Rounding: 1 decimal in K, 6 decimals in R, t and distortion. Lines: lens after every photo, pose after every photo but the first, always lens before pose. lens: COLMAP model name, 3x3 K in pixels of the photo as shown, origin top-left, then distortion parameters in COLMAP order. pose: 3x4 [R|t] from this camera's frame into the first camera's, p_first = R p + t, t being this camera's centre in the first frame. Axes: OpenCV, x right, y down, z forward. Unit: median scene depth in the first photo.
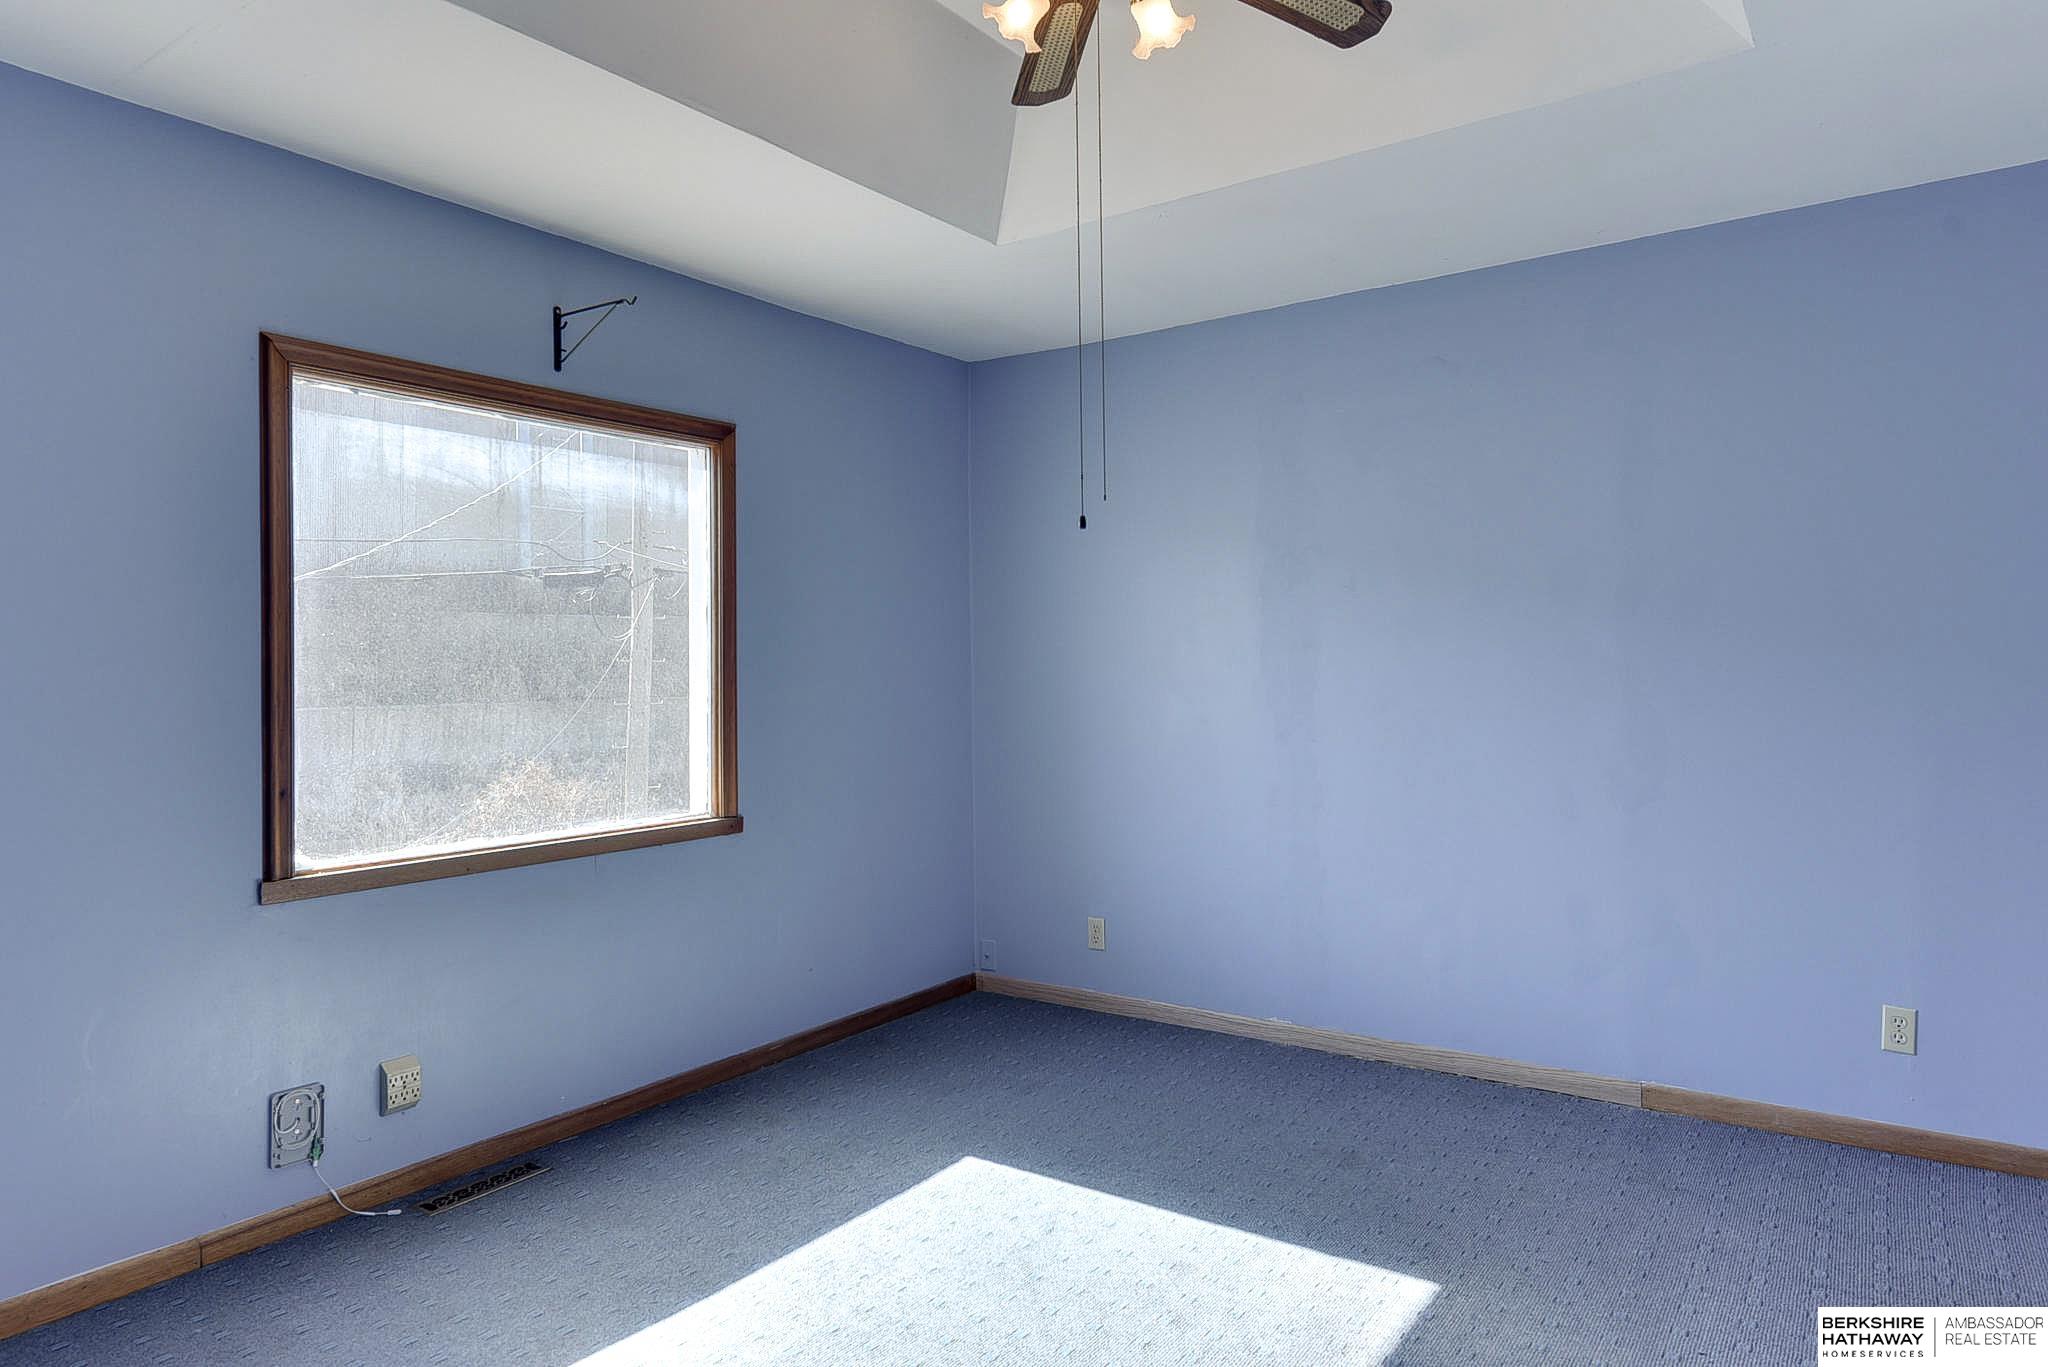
lens RADIAL K [[1235.9, 0, 1021.6], [0, 1235.9, 672.2], [0, 0, 1]] dist [-0.002268, -0.000531]
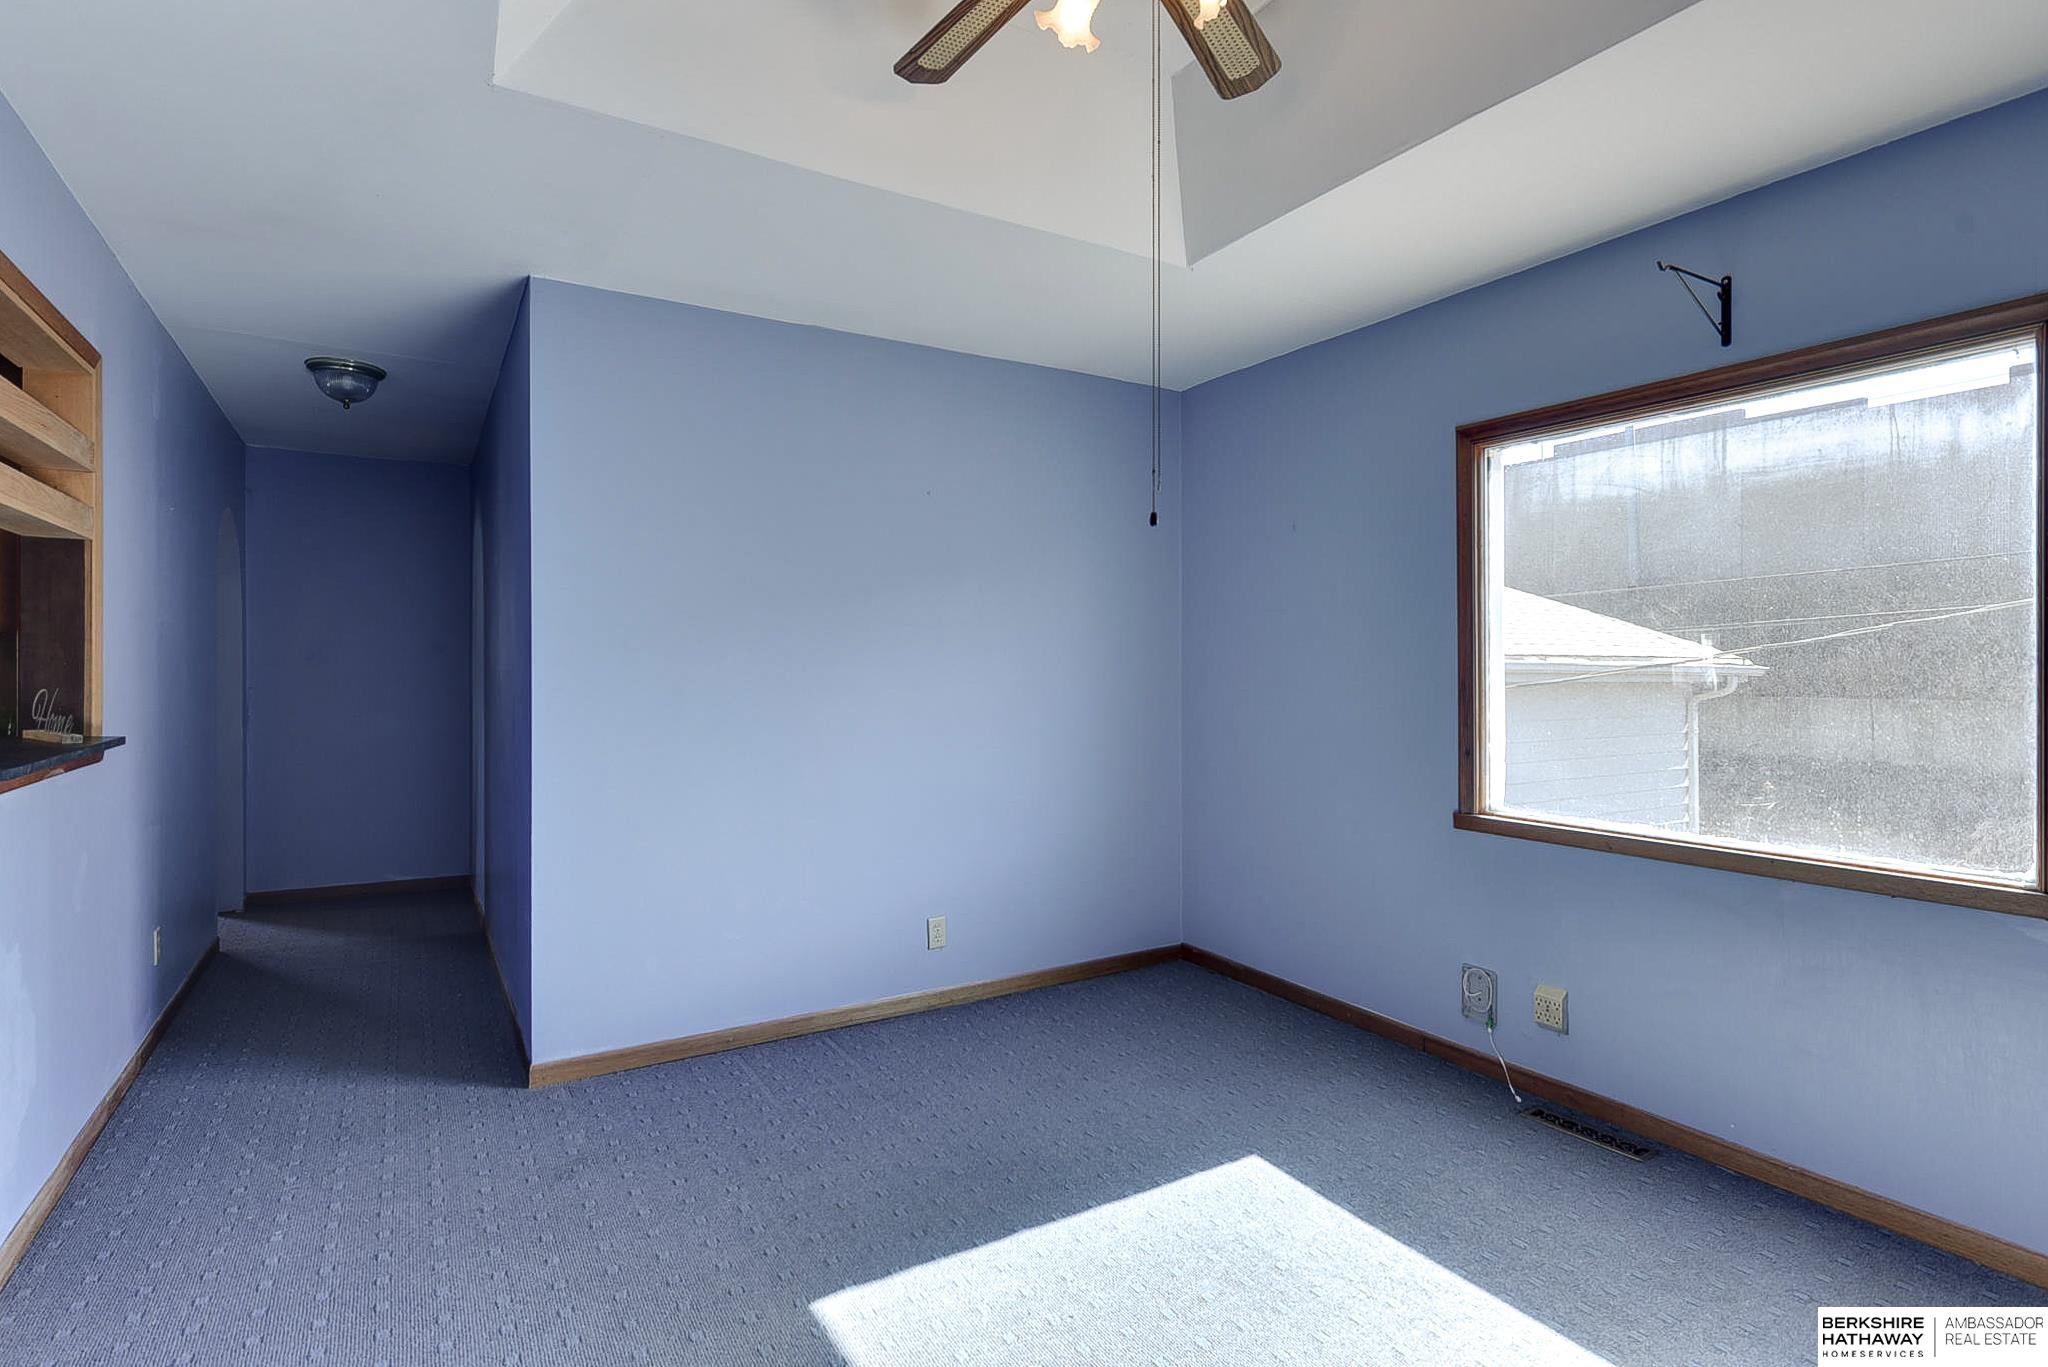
lens RADIAL K [[1038.4, 0, 1024.0], [0, 1038.4, 683.5], [0, 0, 1]] dist [0.000091, -0.000190]
pose [[-0.393625, 0.024957, -0.918932, 0.615878], [-0.001164, 0.999617, 0.027647, -0.011231], [0.919271, 0.011952, -0.393445, 0.907544]]
